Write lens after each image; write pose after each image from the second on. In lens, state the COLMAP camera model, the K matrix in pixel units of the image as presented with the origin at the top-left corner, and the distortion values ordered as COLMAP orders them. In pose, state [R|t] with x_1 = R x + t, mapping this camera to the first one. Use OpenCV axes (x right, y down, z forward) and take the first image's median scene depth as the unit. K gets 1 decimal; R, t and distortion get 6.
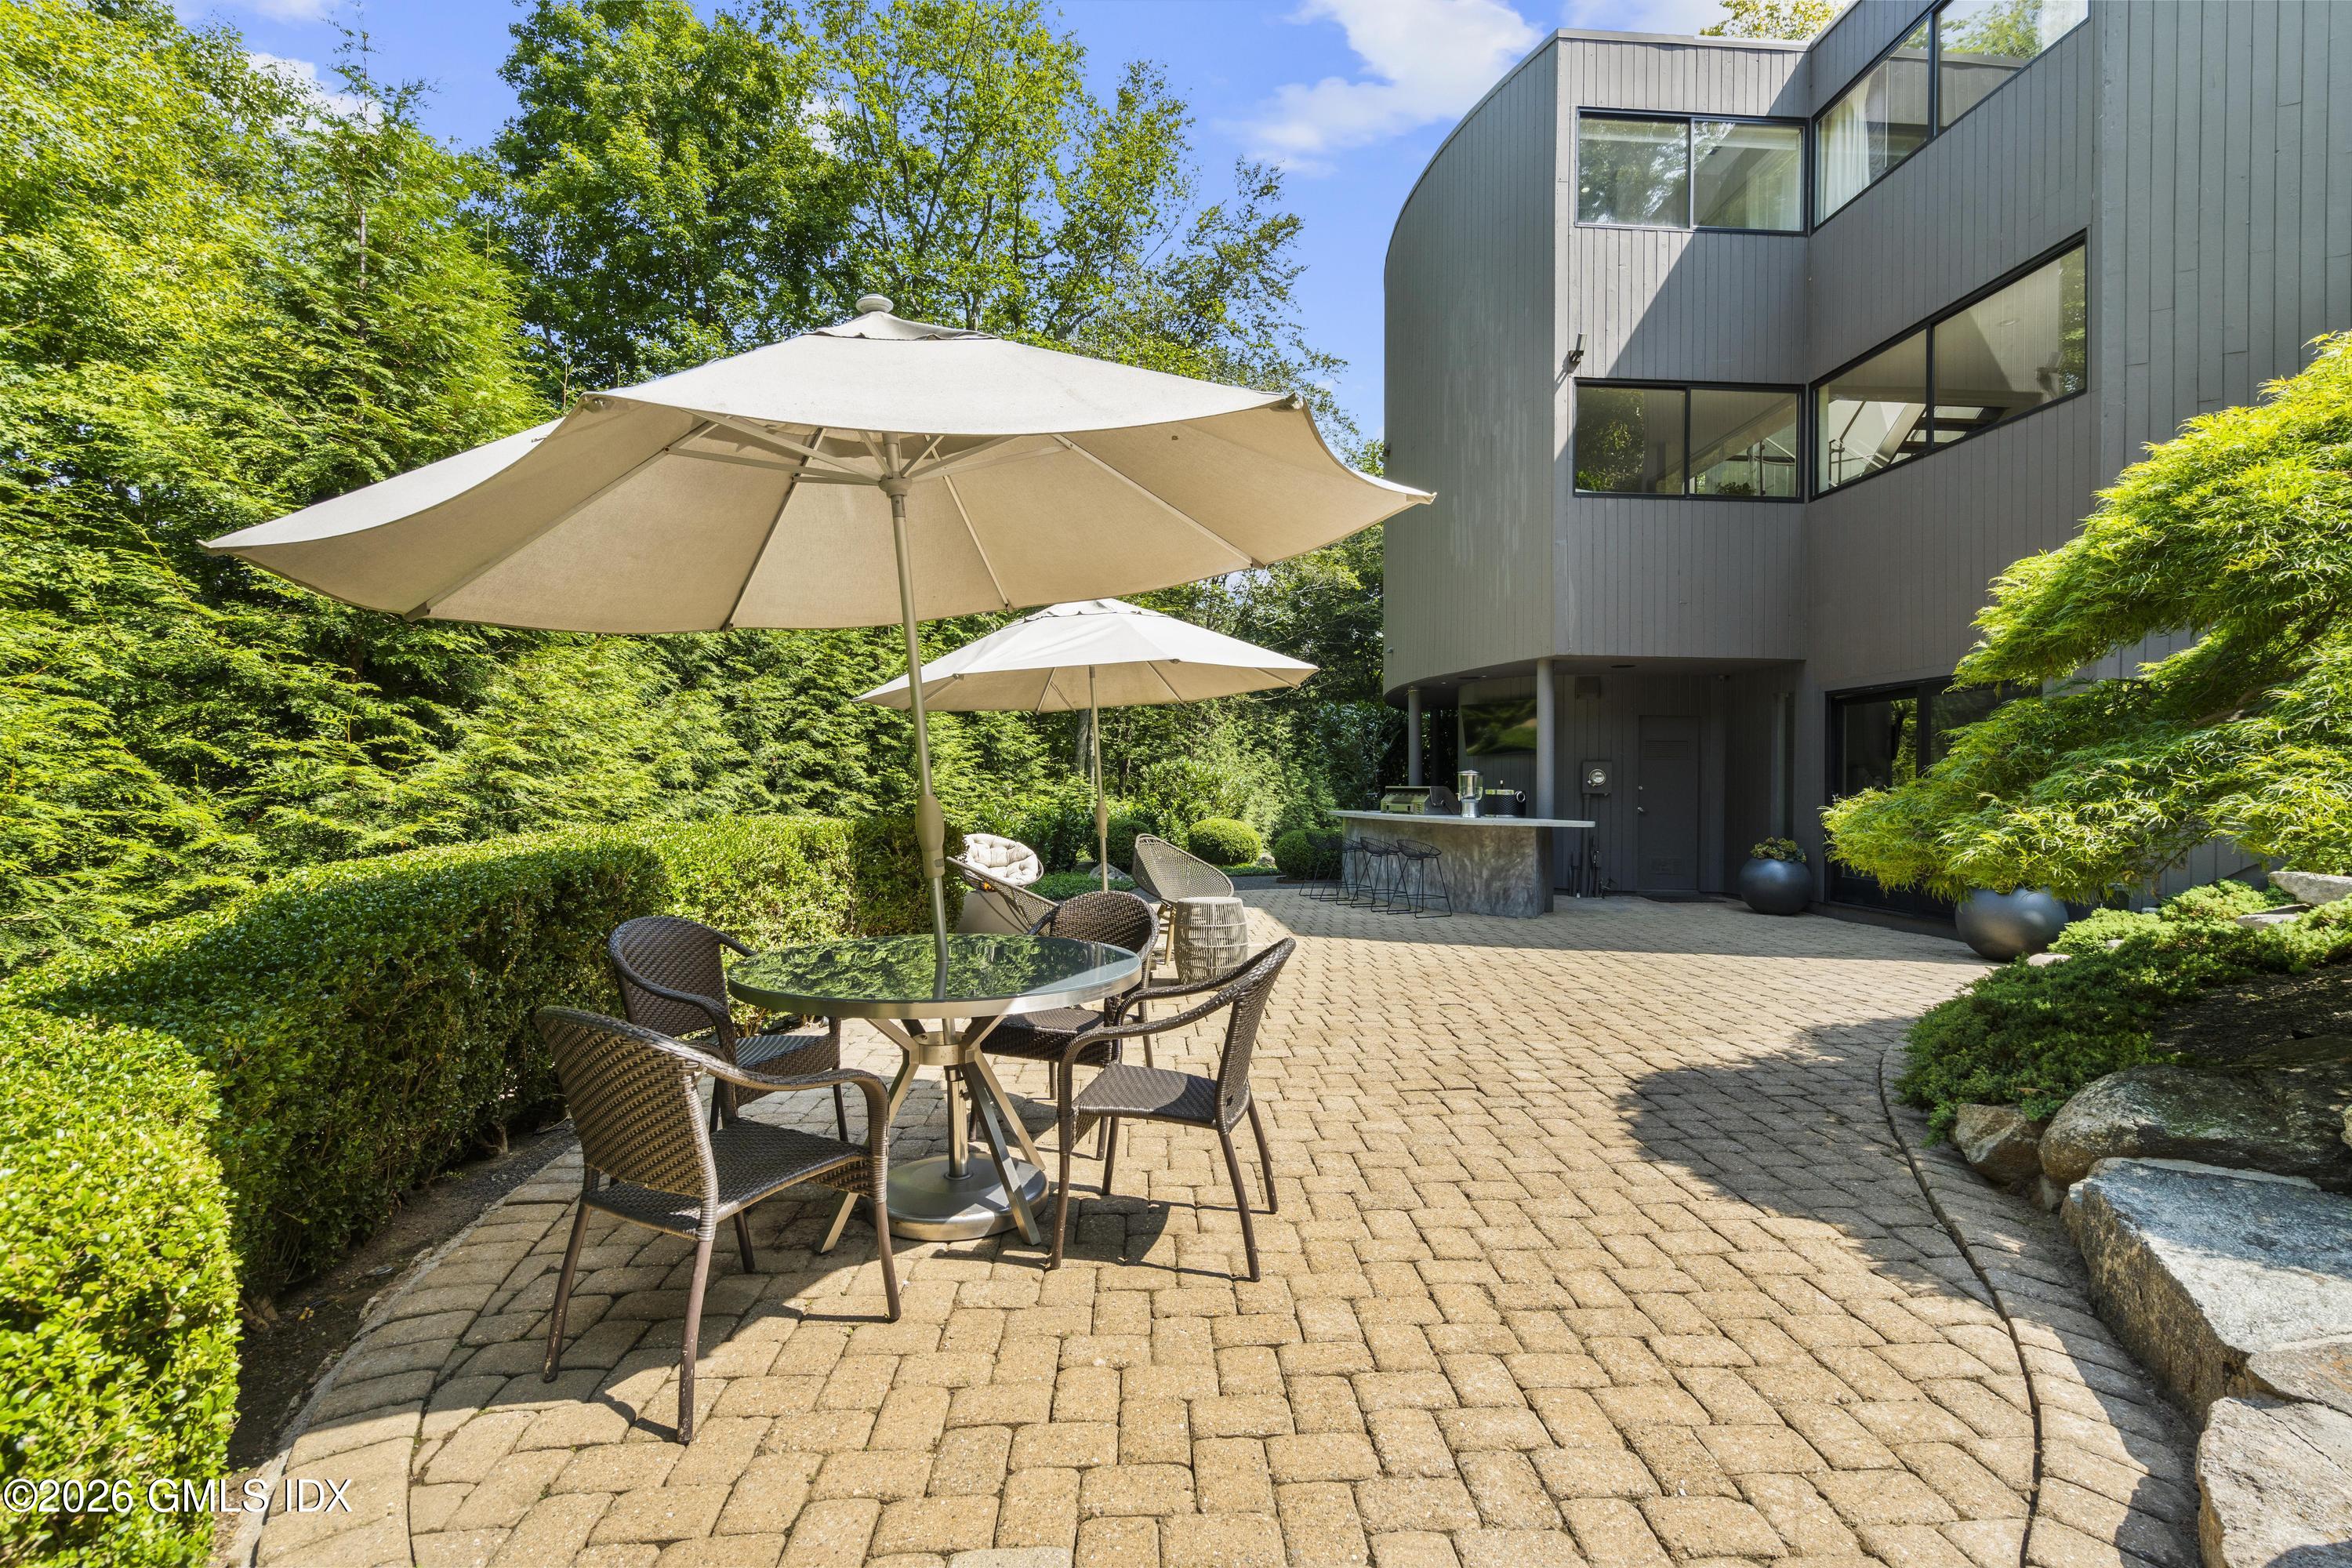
lens RADIAL K [[1035.1, 0, 1167.8], [0, 1035.1, 801.0], [0, 0, 1]] dist [-0.002293, -0.000604]
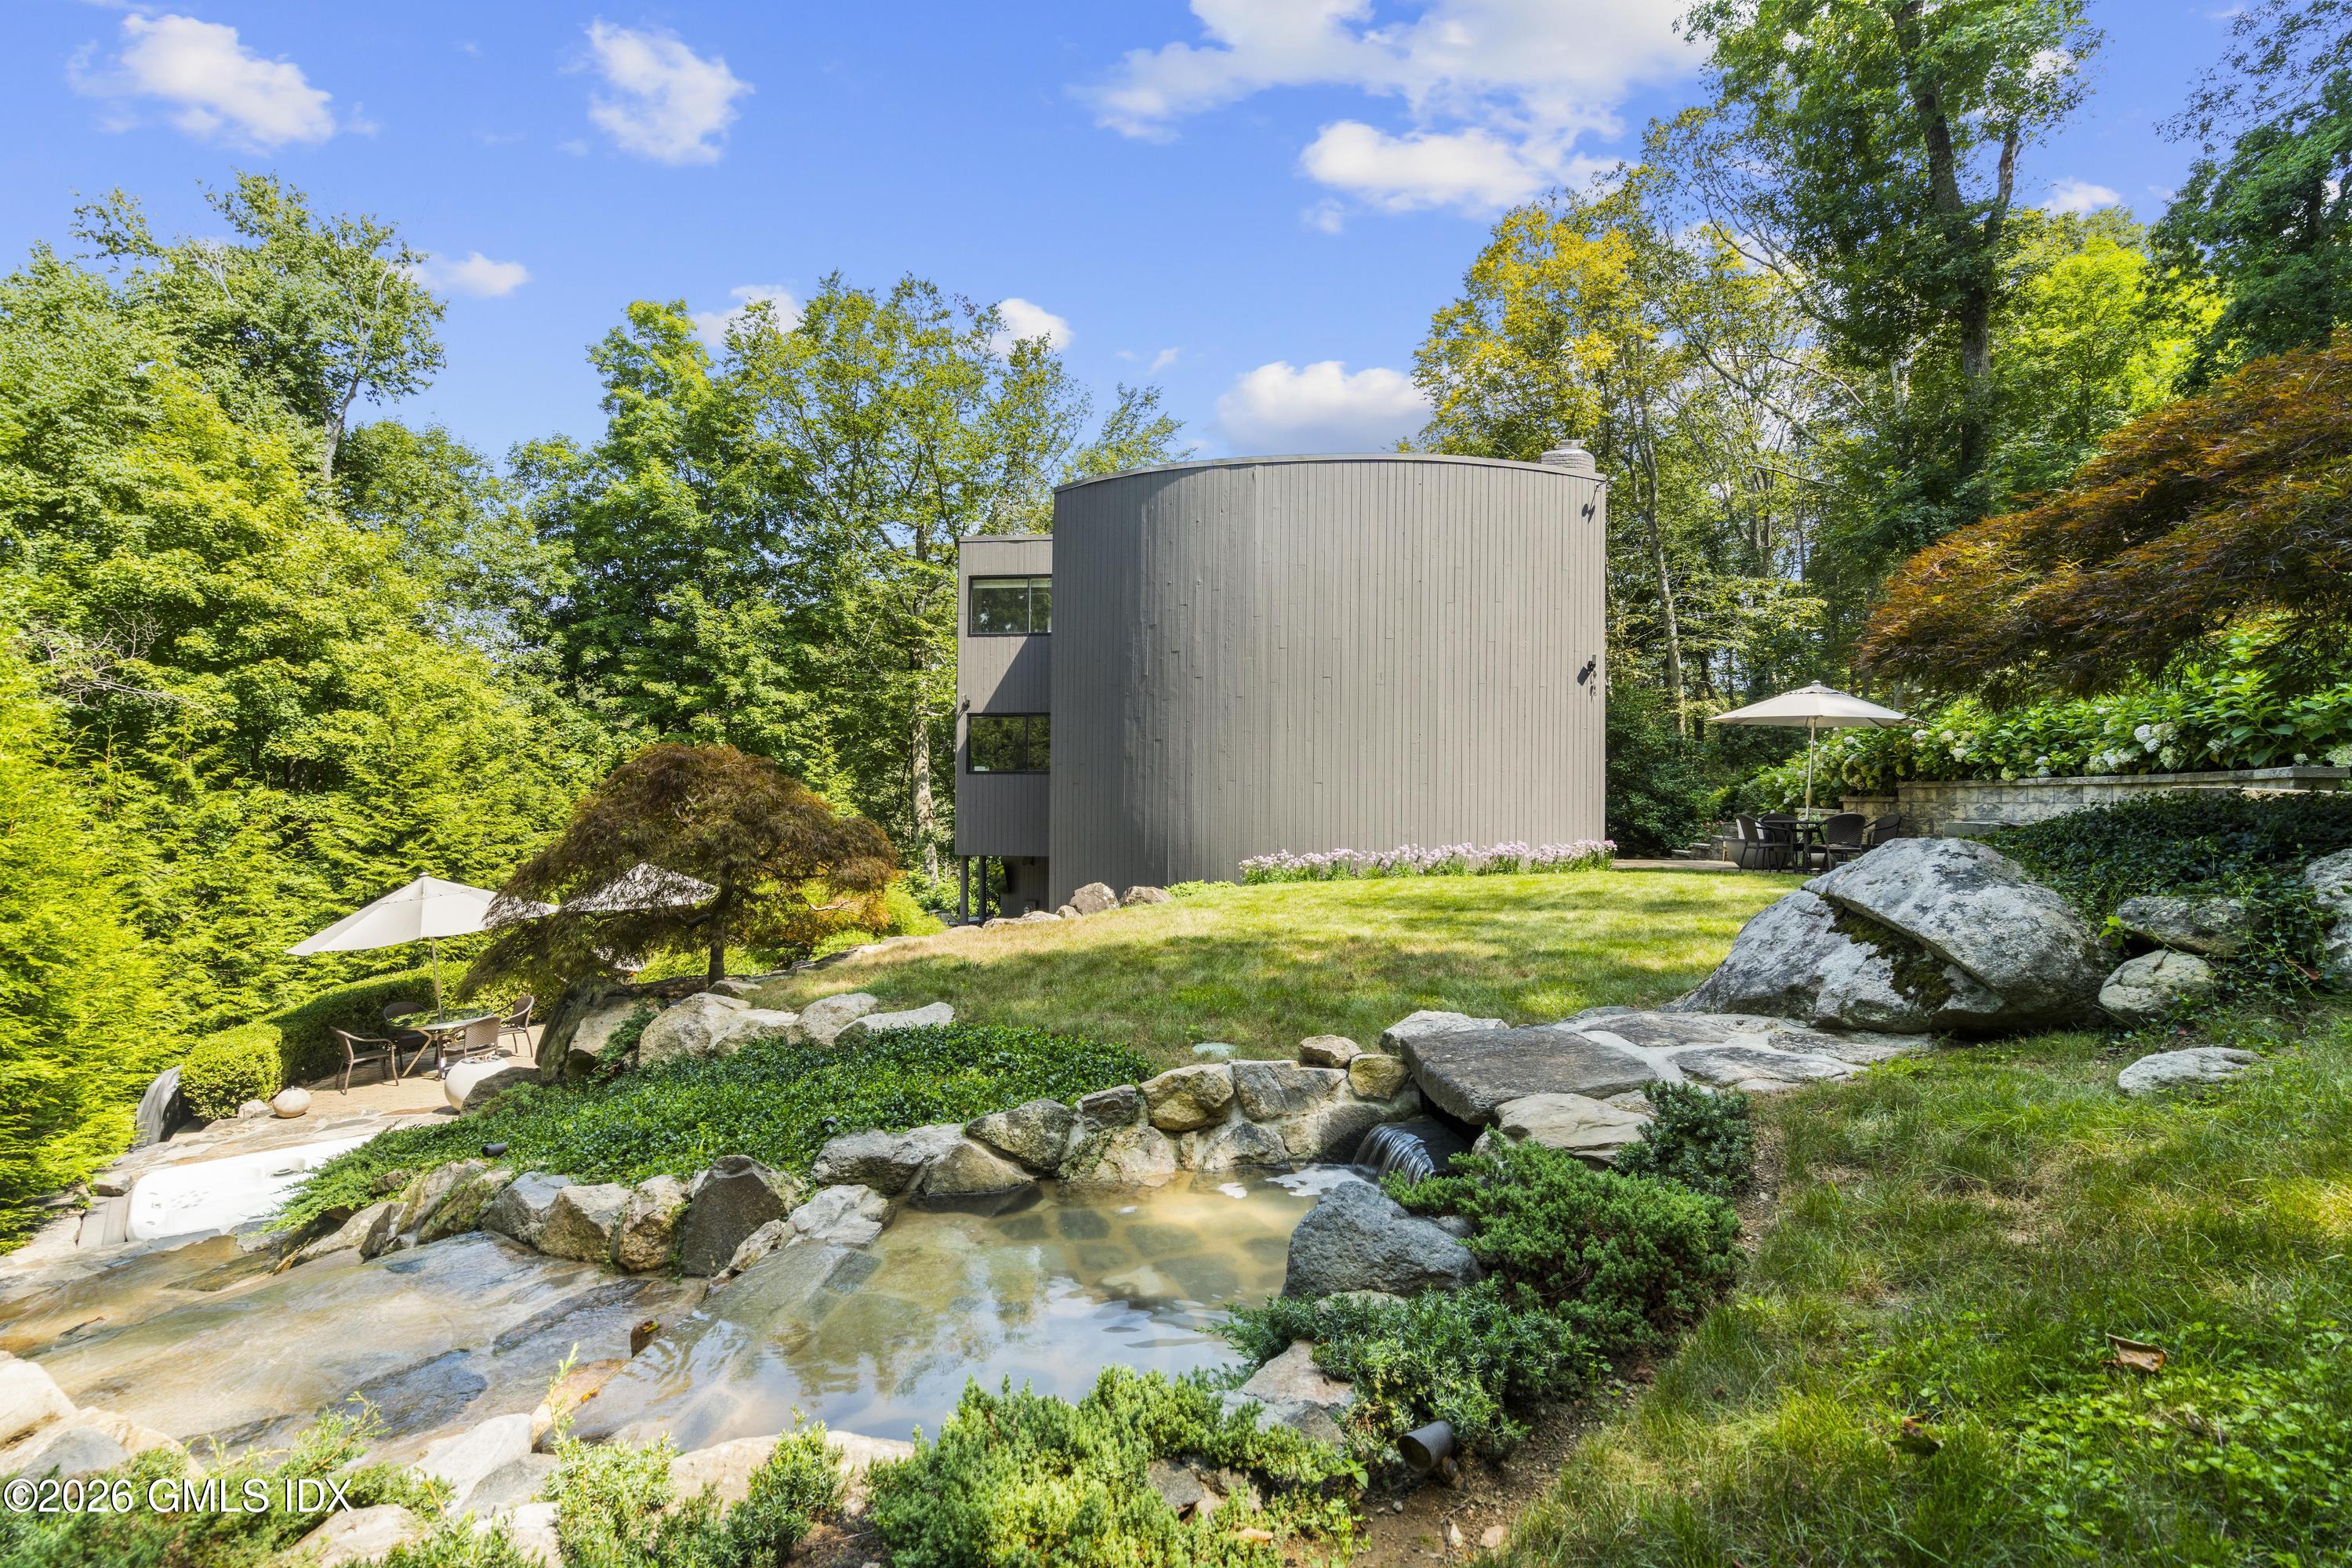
lens RADIAL K [[1021.2, 0, 1172.9], [0, 1021.2, 793.1], [0, 0, 1]] dist [-0.001372, -0.000415]
pose [[0.984874, -0.007193, -0.173122, 1.121761], [0.004351, 0.999850, -0.016791, -0.221333], [0.173216, 0.015784, 0.984757, -0.860456]]
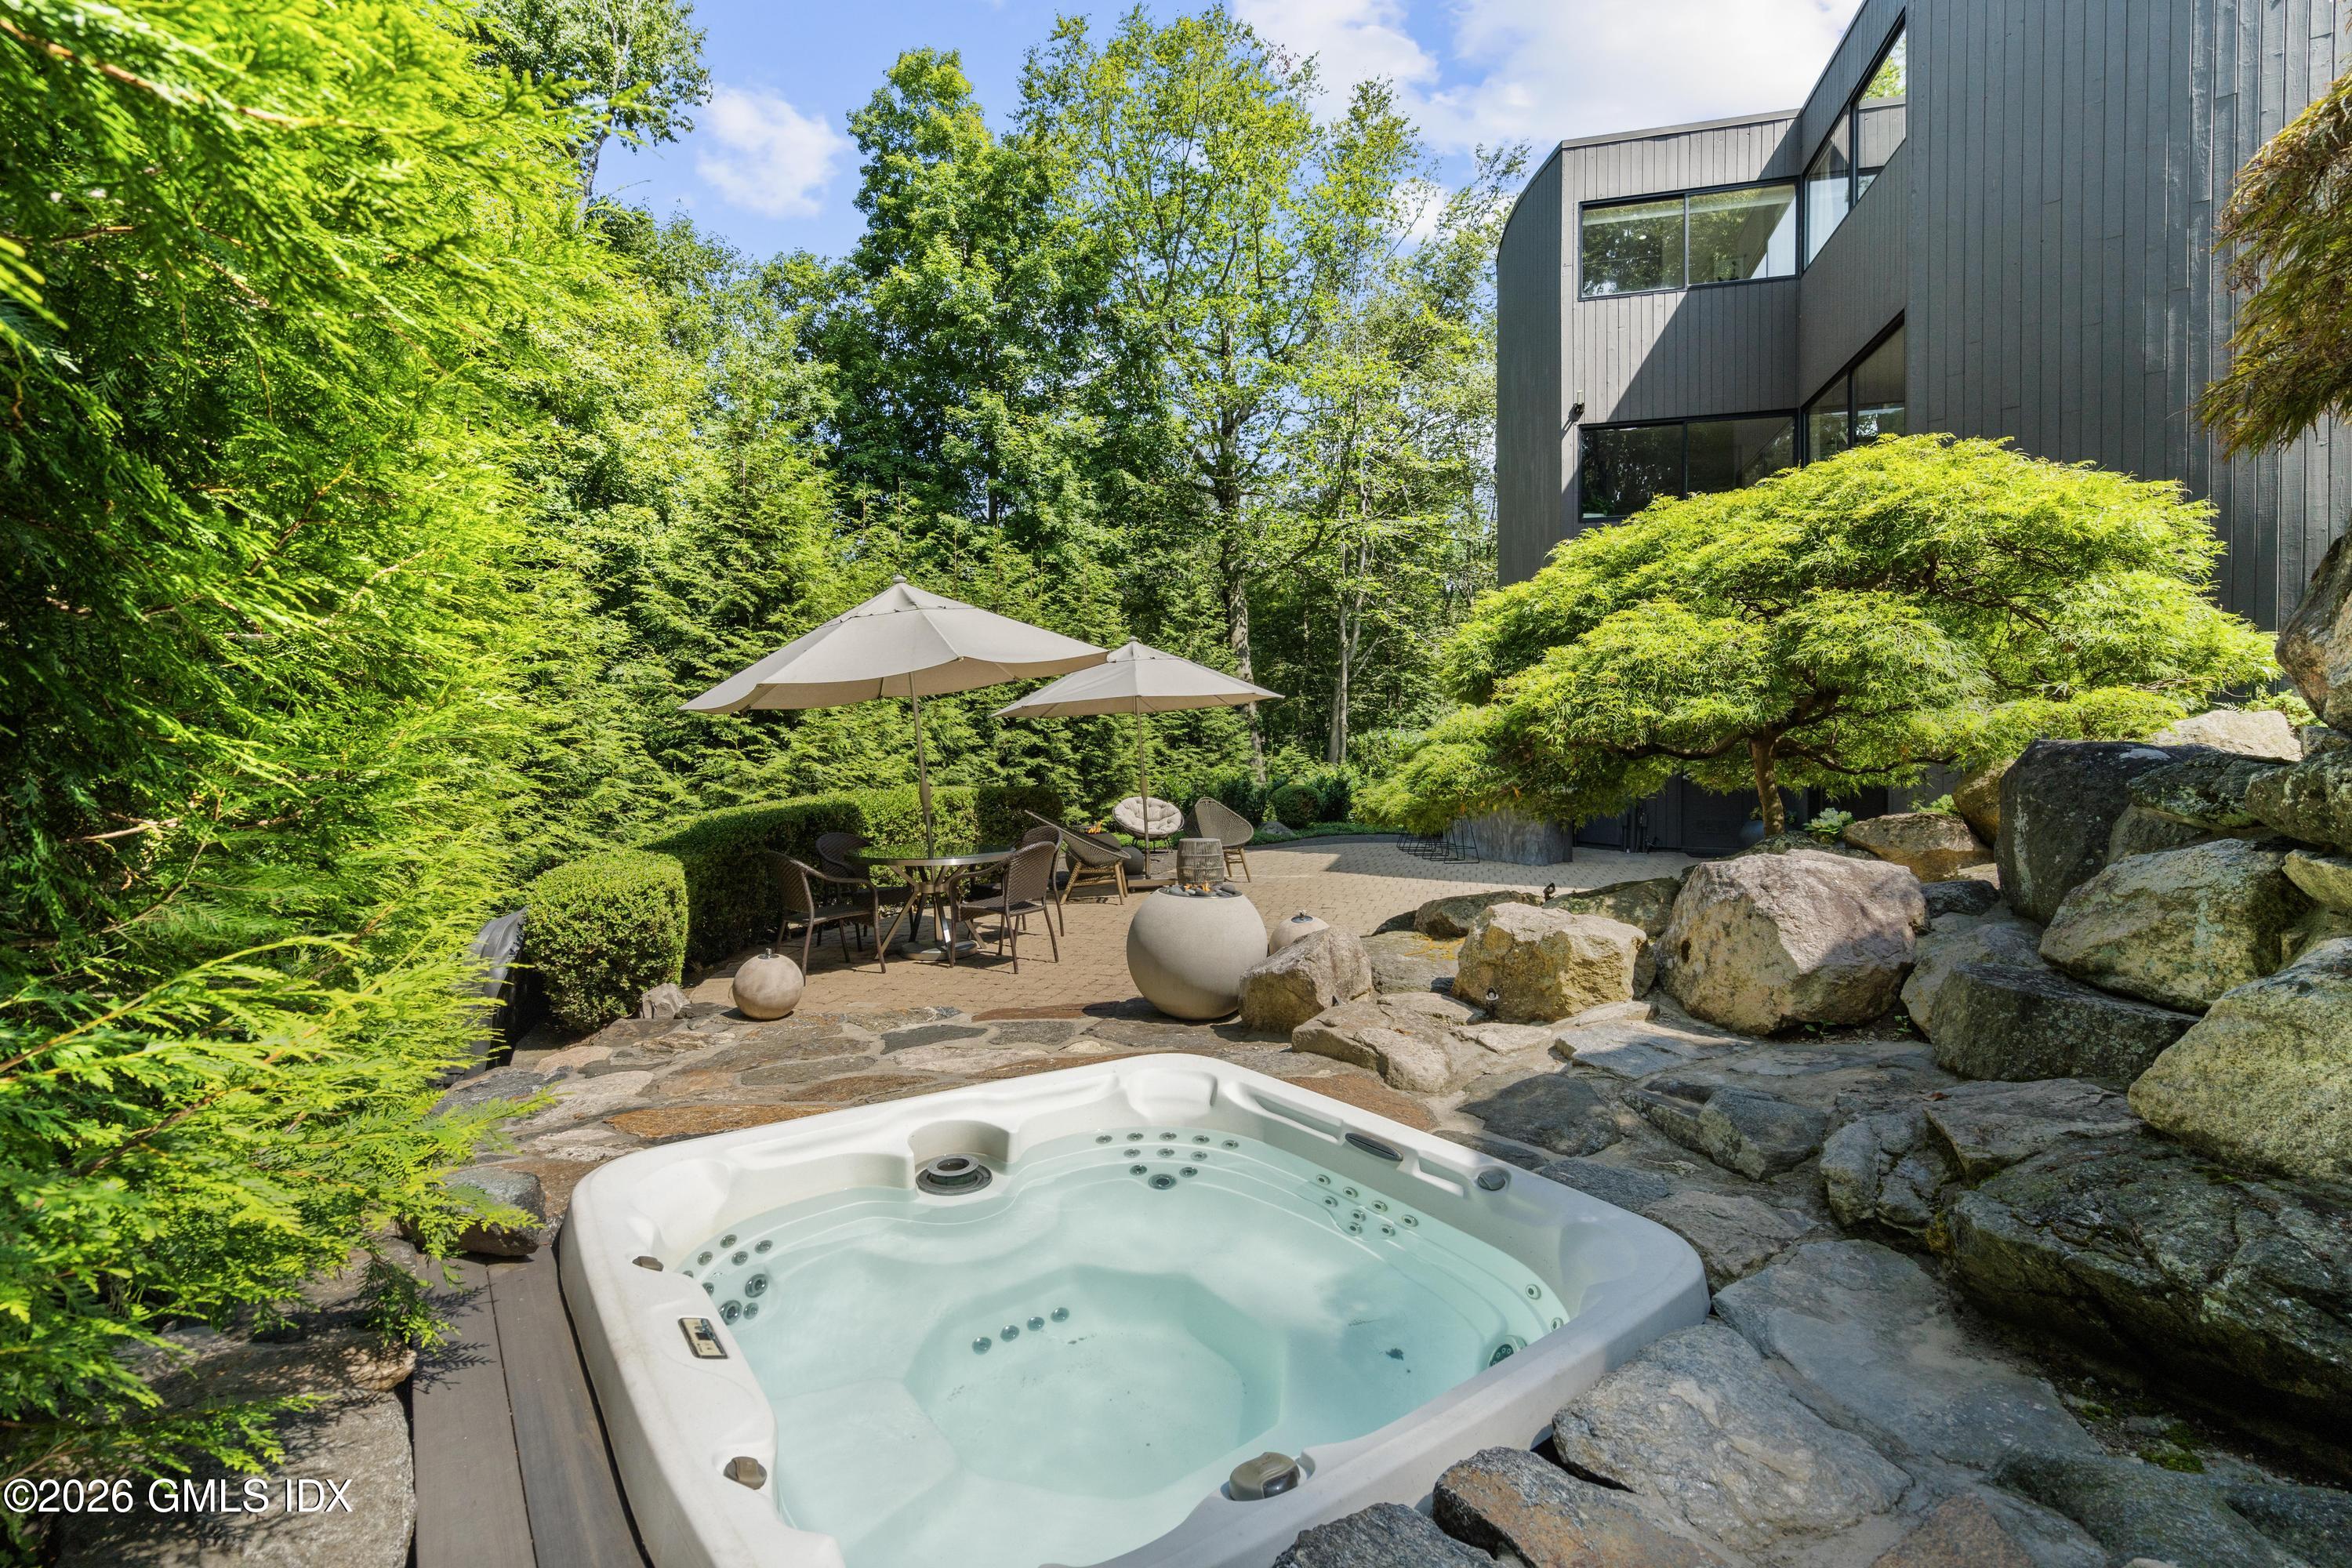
lens RADIAL K [[1063.1, 0, 1169.7], [0, 1063.1, 776.6], [0, 0, 1]] dist [-0.000571, 0.000318]
pose [[0.950474, -0.002109, -0.310796, 0.322874], [0.006161, 0.999908, 0.012057, -0.012545], [0.310742, -0.013375, 0.950400, -0.348859]]
